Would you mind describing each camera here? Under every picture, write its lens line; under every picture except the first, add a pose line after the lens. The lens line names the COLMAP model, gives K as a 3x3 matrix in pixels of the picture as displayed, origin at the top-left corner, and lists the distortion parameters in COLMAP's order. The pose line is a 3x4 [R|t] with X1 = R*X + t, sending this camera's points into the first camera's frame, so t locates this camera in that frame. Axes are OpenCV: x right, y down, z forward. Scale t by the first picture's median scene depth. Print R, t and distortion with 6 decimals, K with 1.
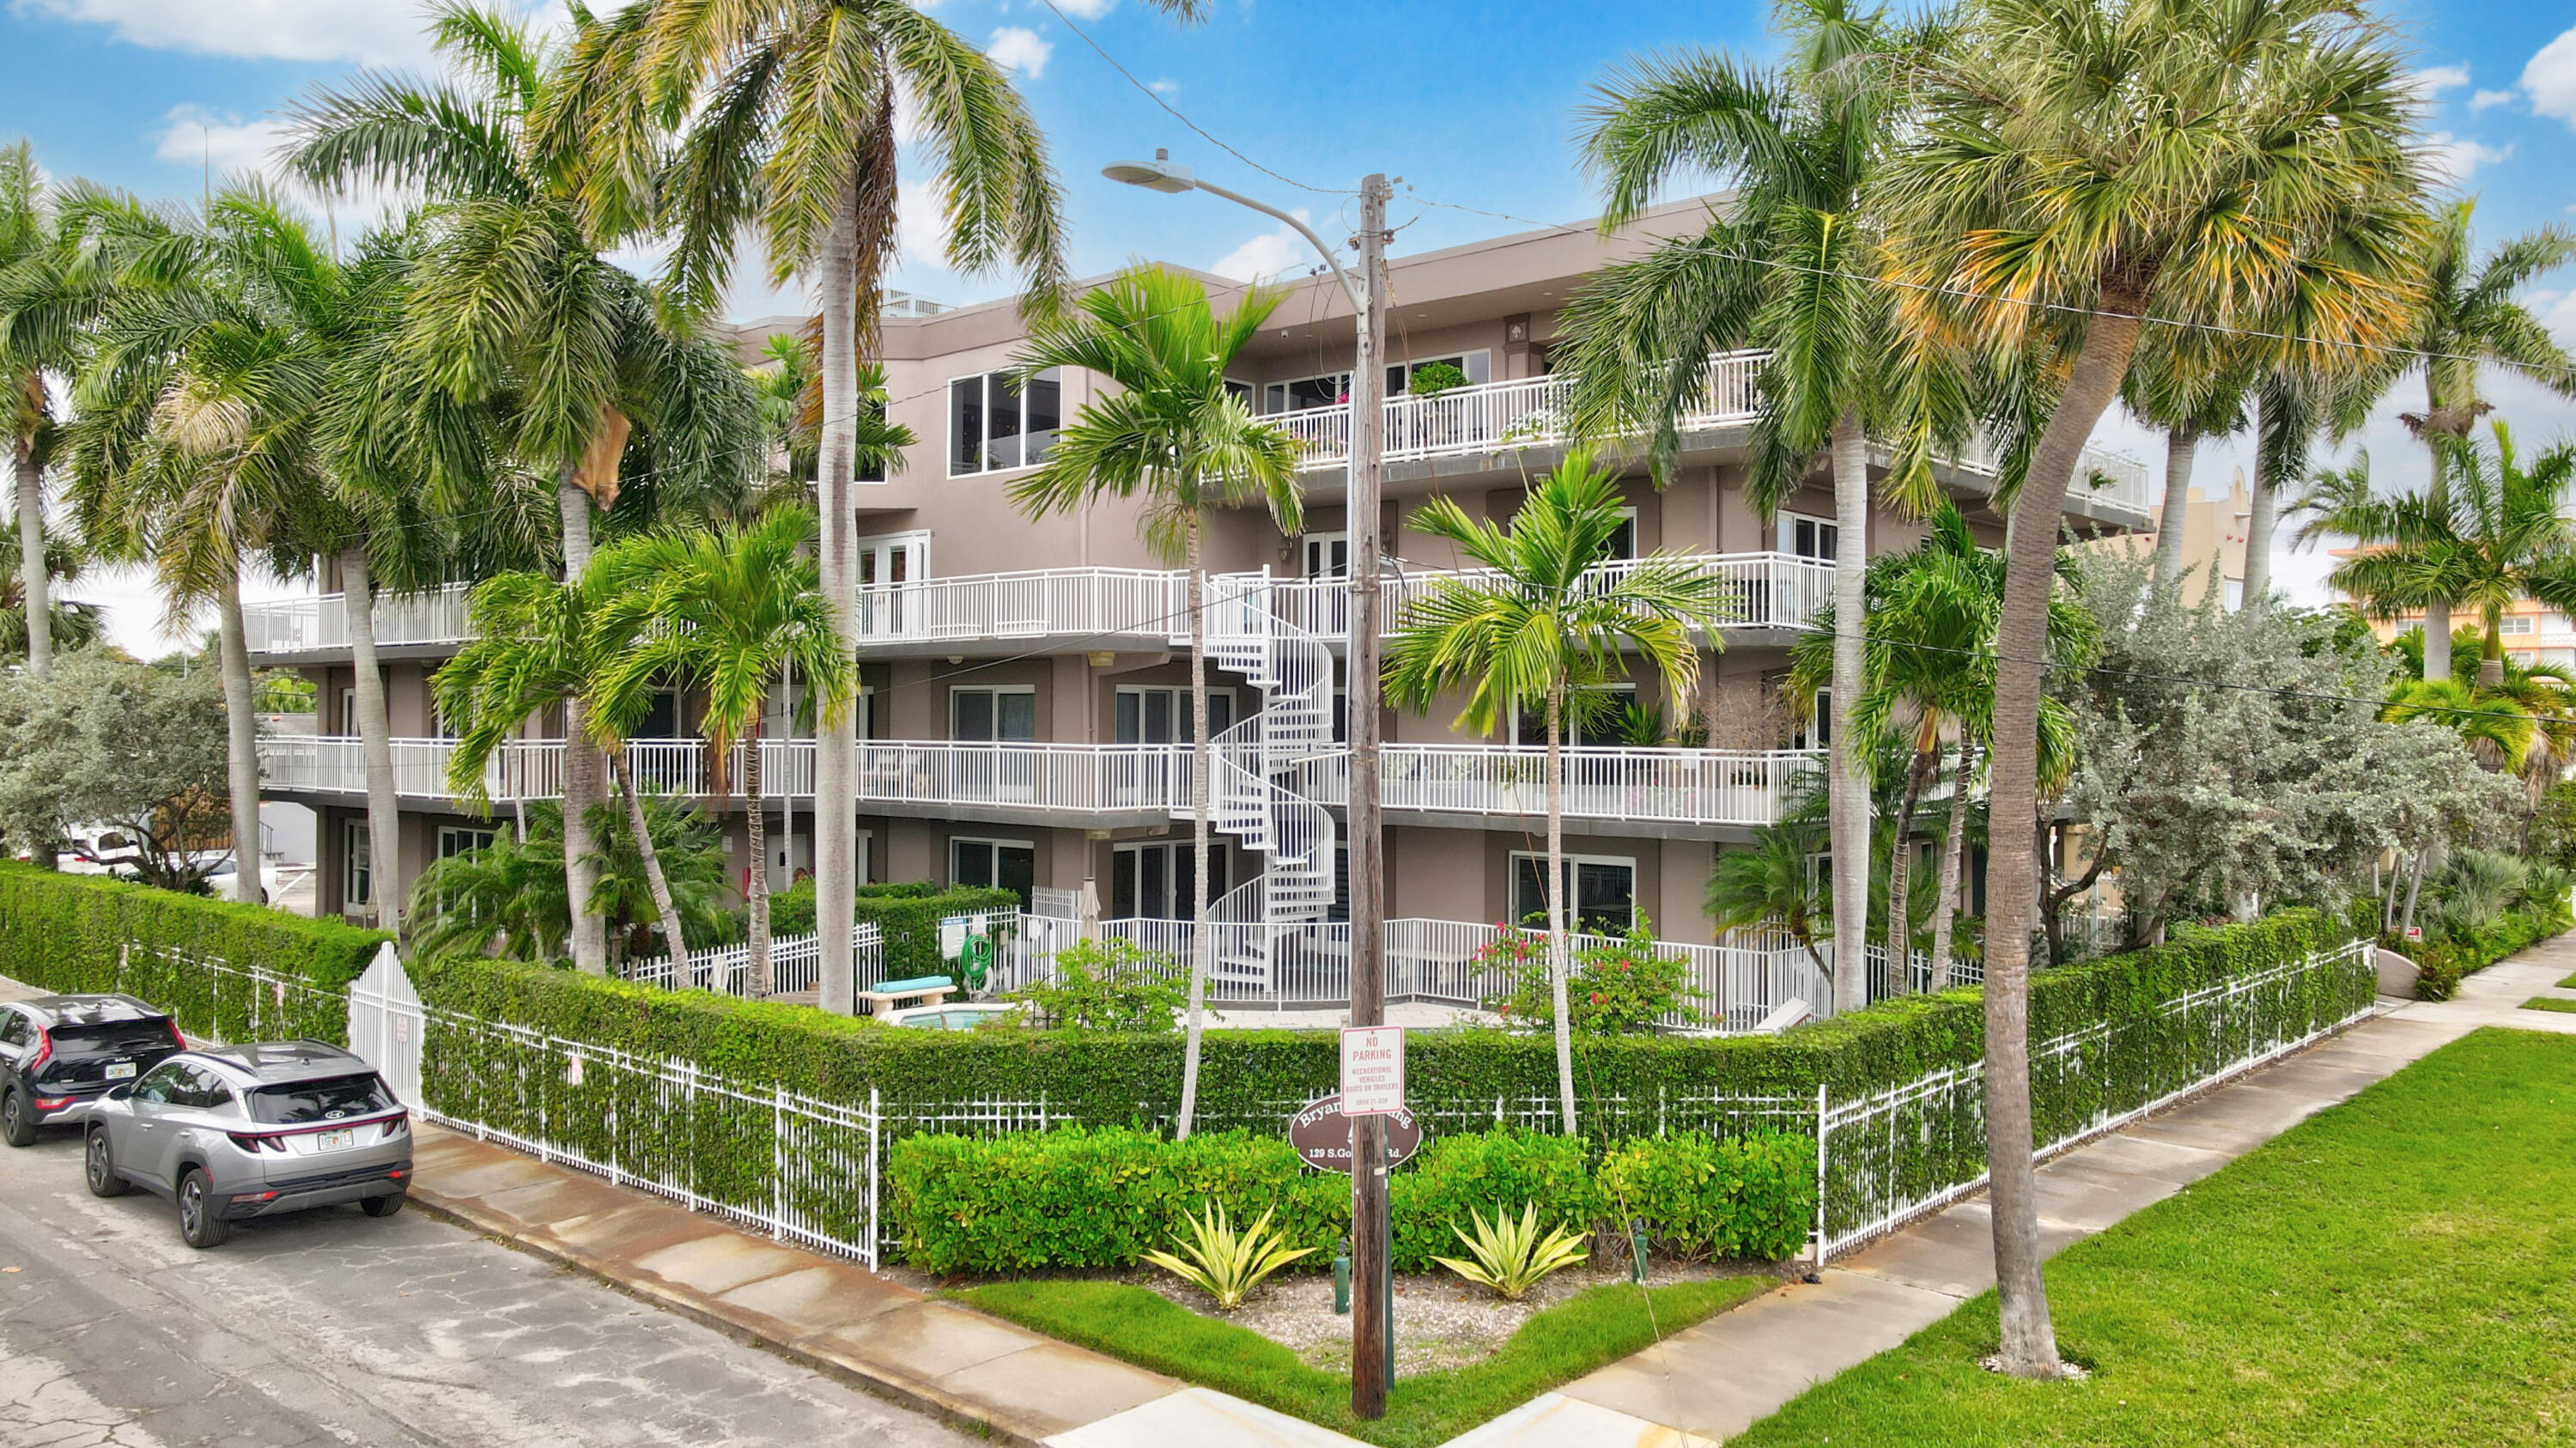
lens RADIAL K [[1909.2, 0, 1293.6], [0, 1909.2, 713.9], [0, 0, 1]] dist [0.009387, 0.041433]
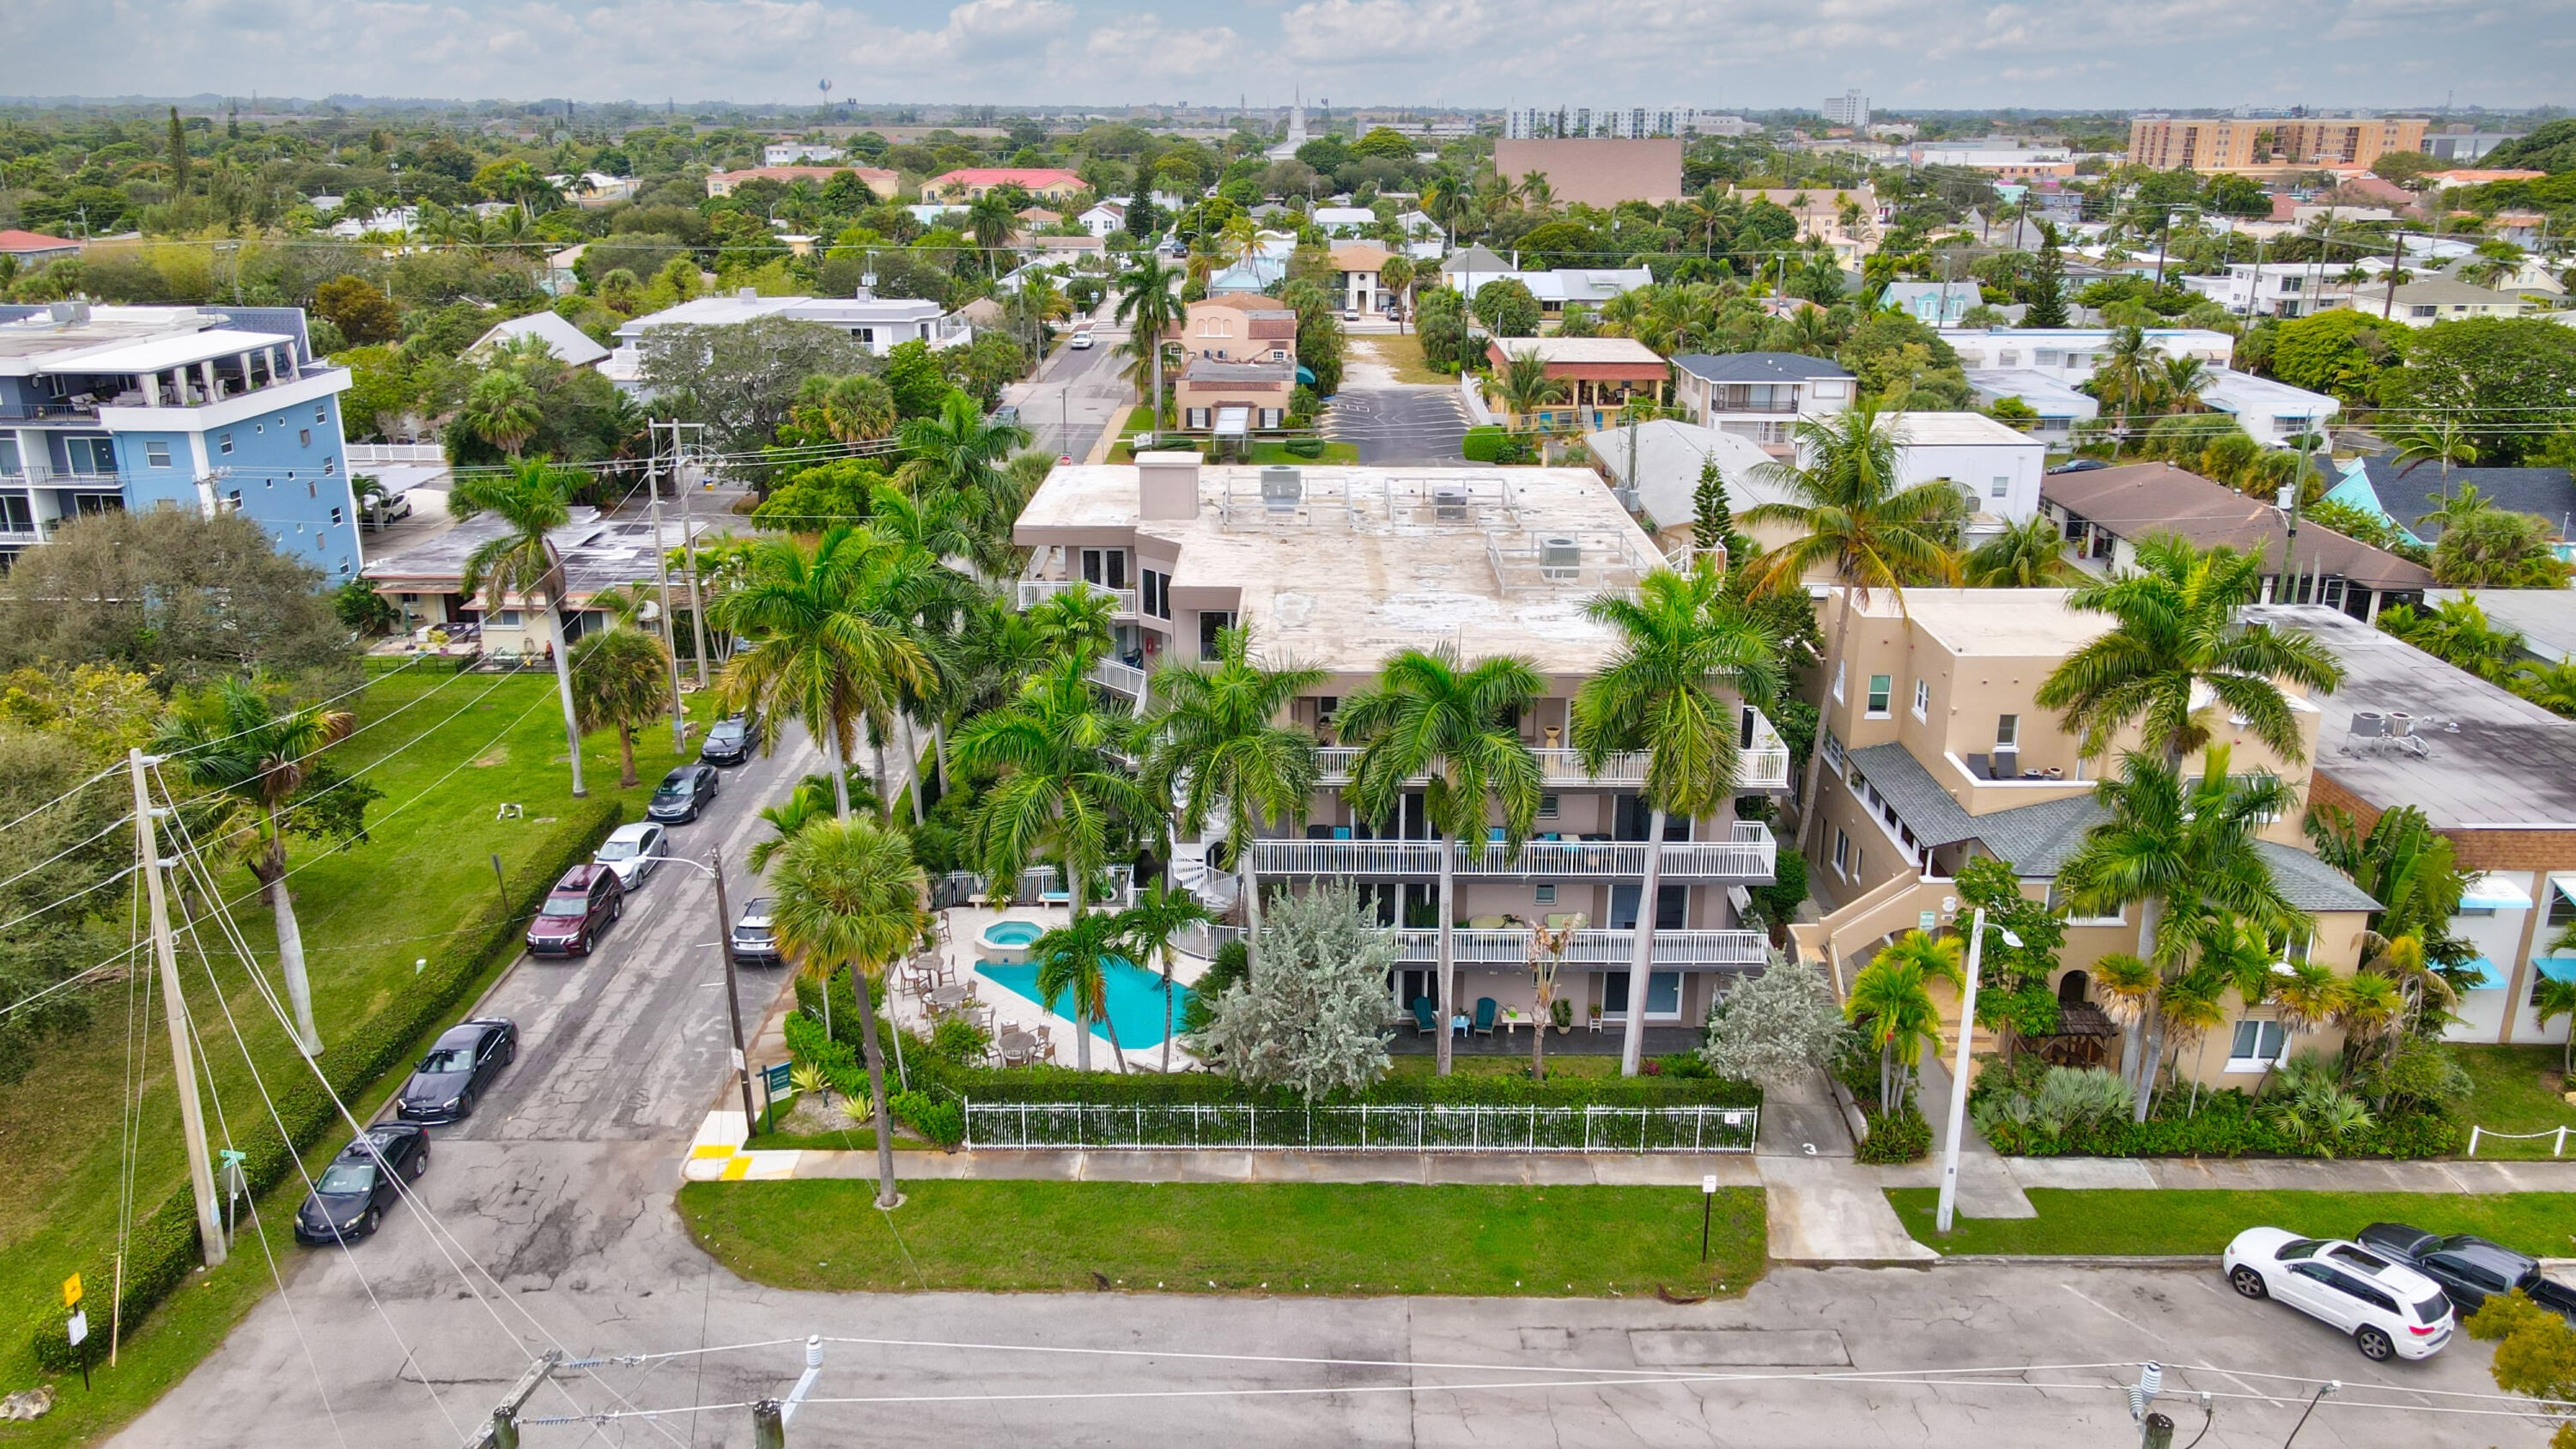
lens RADIAL K [[1869.8, 0, 1287.2], [0, 1869.8, 719.1], [0, 0, 1]] dist [-0.003025, 0.037109]
pose [[0.660365, 0.227299, -0.715719, 2.513629], [0.003733, 0.952086, 0.305809, -1.219254], [0.750936, -0.204617, 0.627875, -0.296043]]
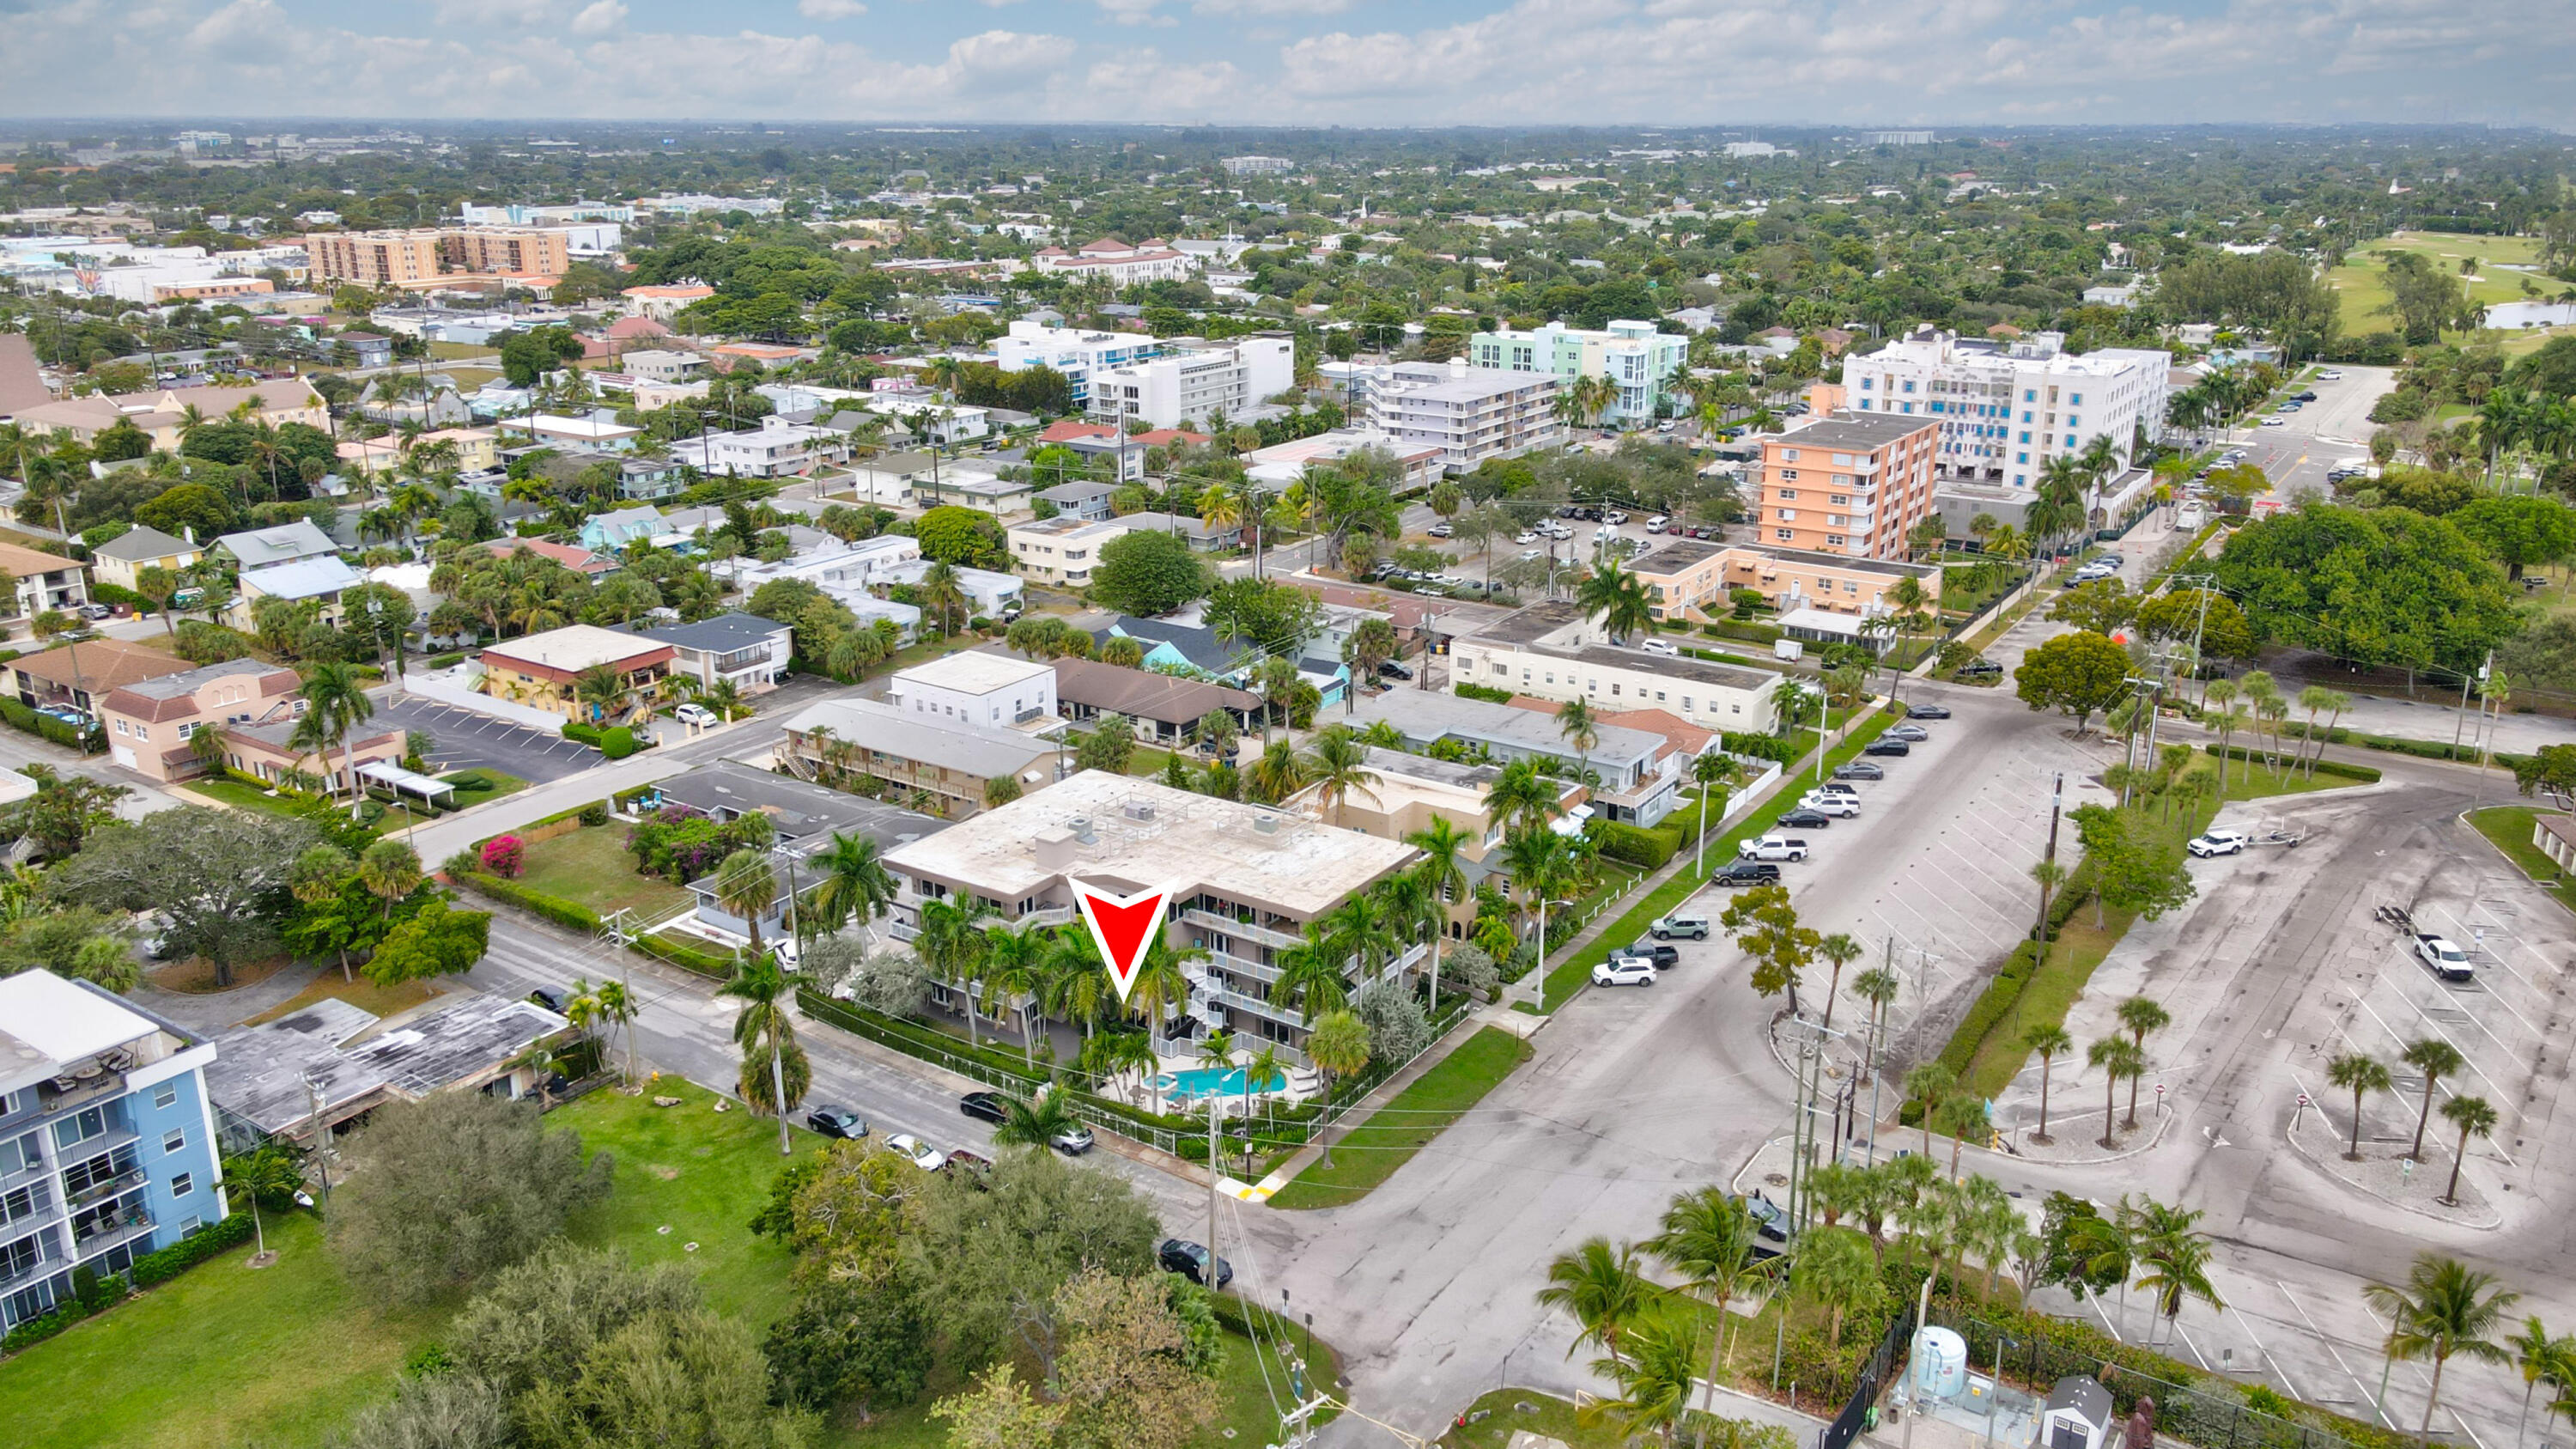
lens RADIAL K [[1911.0, 0, 1295.5], [0, 1911.0, 720.6], [0, 0, 1]] dist [0.007851, 0.026991]
pose [[0.990483, -0.049465, 0.128439, -0.583984], [0.007822, 0.951908, 0.306283, -3.285399], [-0.137413, -0.302364, 0.943236, -5.055105]]
